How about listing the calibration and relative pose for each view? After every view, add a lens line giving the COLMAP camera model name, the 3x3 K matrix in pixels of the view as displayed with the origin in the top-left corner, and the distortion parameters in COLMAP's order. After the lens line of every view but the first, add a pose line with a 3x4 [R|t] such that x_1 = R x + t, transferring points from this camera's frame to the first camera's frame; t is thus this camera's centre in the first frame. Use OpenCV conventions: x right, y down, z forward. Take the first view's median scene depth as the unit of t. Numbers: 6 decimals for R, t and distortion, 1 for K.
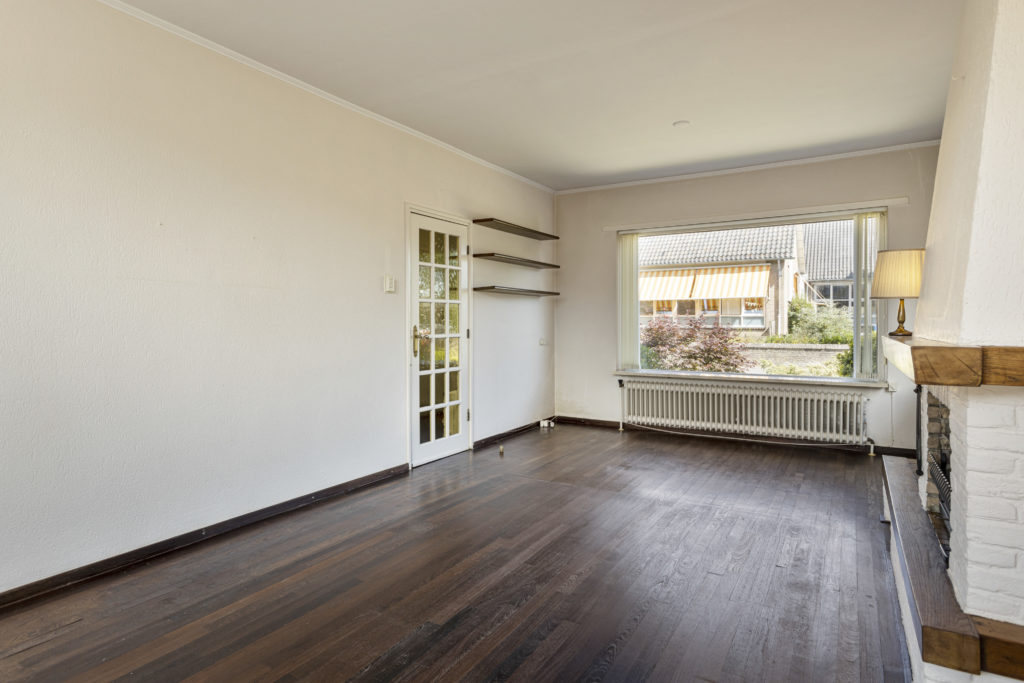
lens RADIAL K [[561.5, 0, 510.5], [0, 561.5, 332.1], [0, 0, 1]] dist [0.003032, 0.000392]
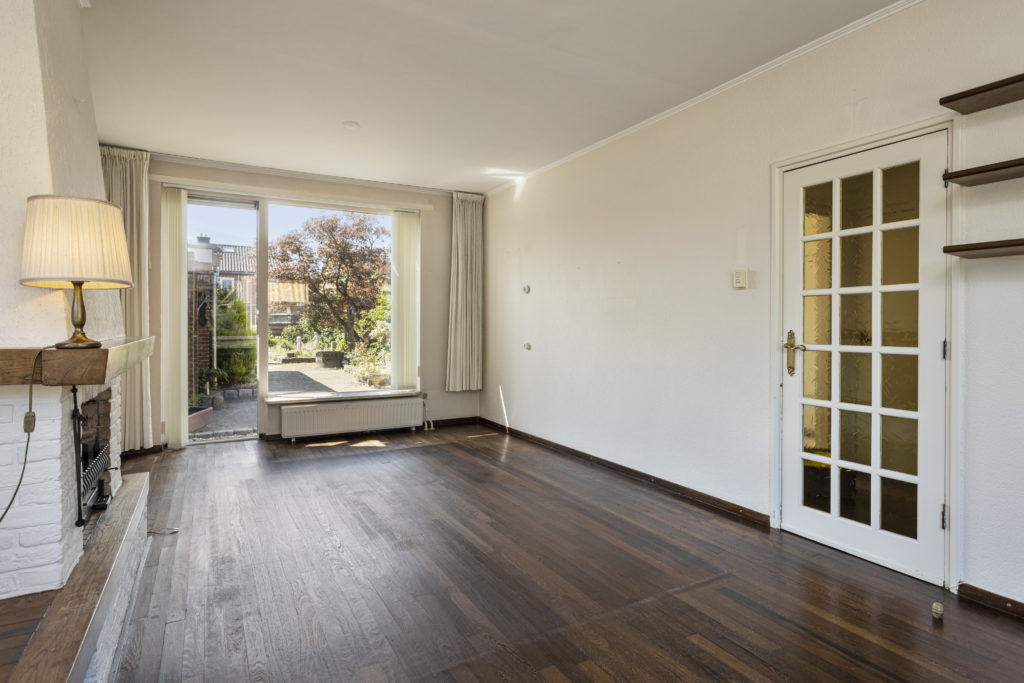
lens RADIAL K [[536.1, 0, 499.4], [0, 536.1, 329.2], [0, 0, 1]] dist [-0.001934, -0.000396]
pose [[-0.503649, 0.007257, -0.863878, 0.539256], [-0.016858, 0.999692, 0.018226, -0.017295], [0.863744, 0.023743, -0.503371, 0.935012]]
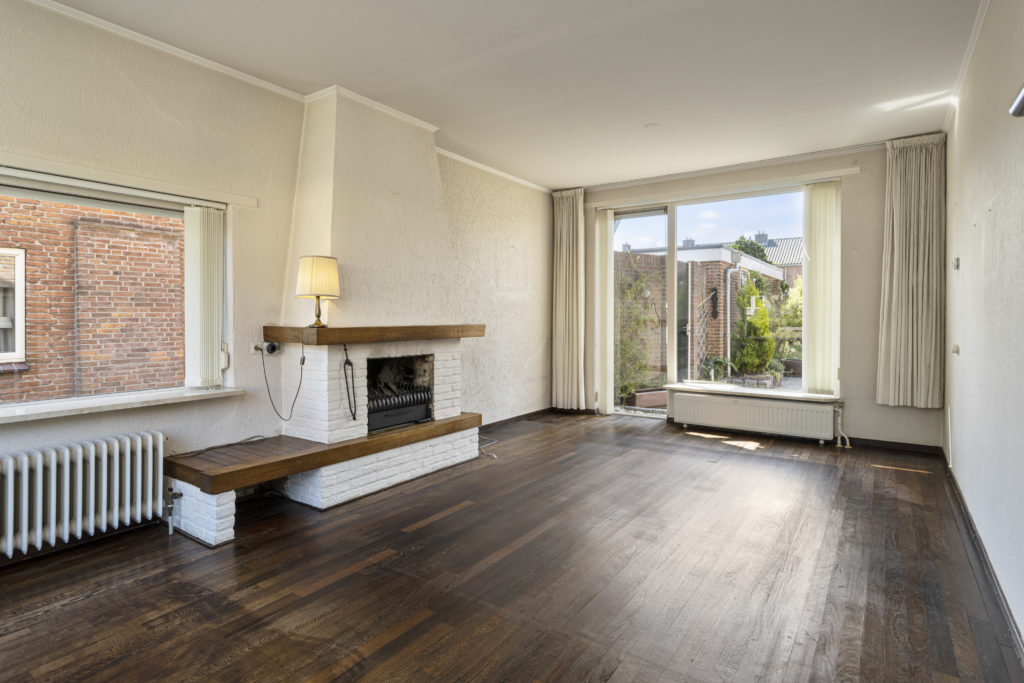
lens RADIAL K [[539.4, 0, 512.0], [0, 539.4, 319.7], [0, 0, 1]] dist [-0.001154, -0.000109]
pose [[-0.997953, -0.000494, 0.063952, 0.113584], [0.000952, 0.999744, 0.022586, -0.020479], [-0.063946, 0.022601, -0.997697, 1.204125]]
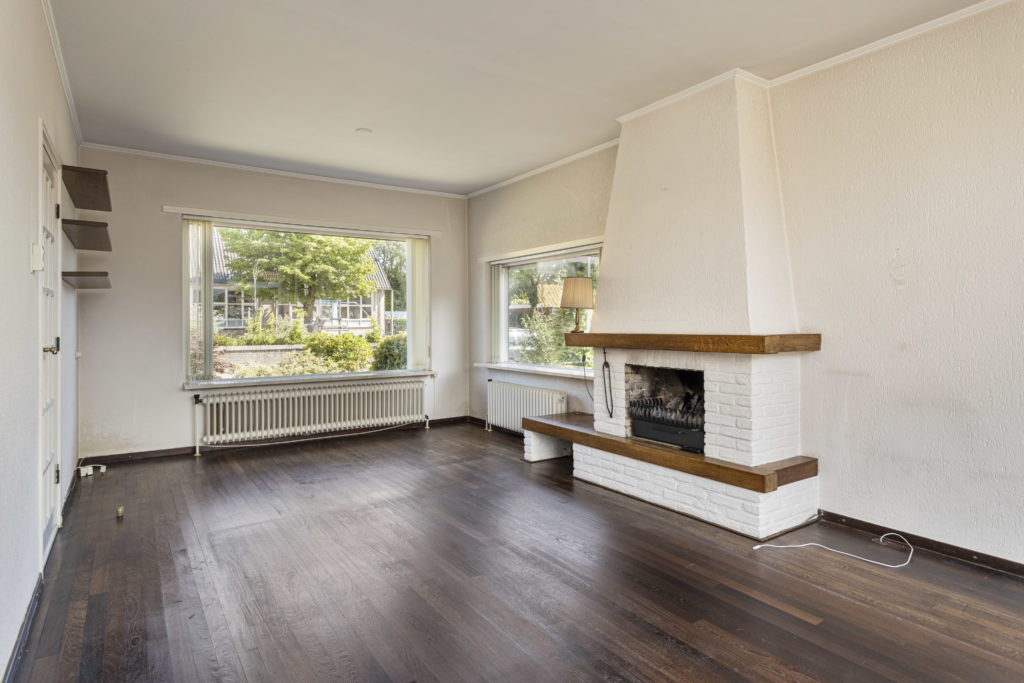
lens RADIAL K [[564.6, 0, 496.9], [0, 564.6, 318.7], [0, 0, 1]] dist [0.001164, 0.000129]
pose [[0.431789, 0.006394, 0.901952, -0.449930], [0.020165, 0.999657, -0.016740, -0.005433], [-0.901749, 0.025416, 0.431512, 0.296522]]
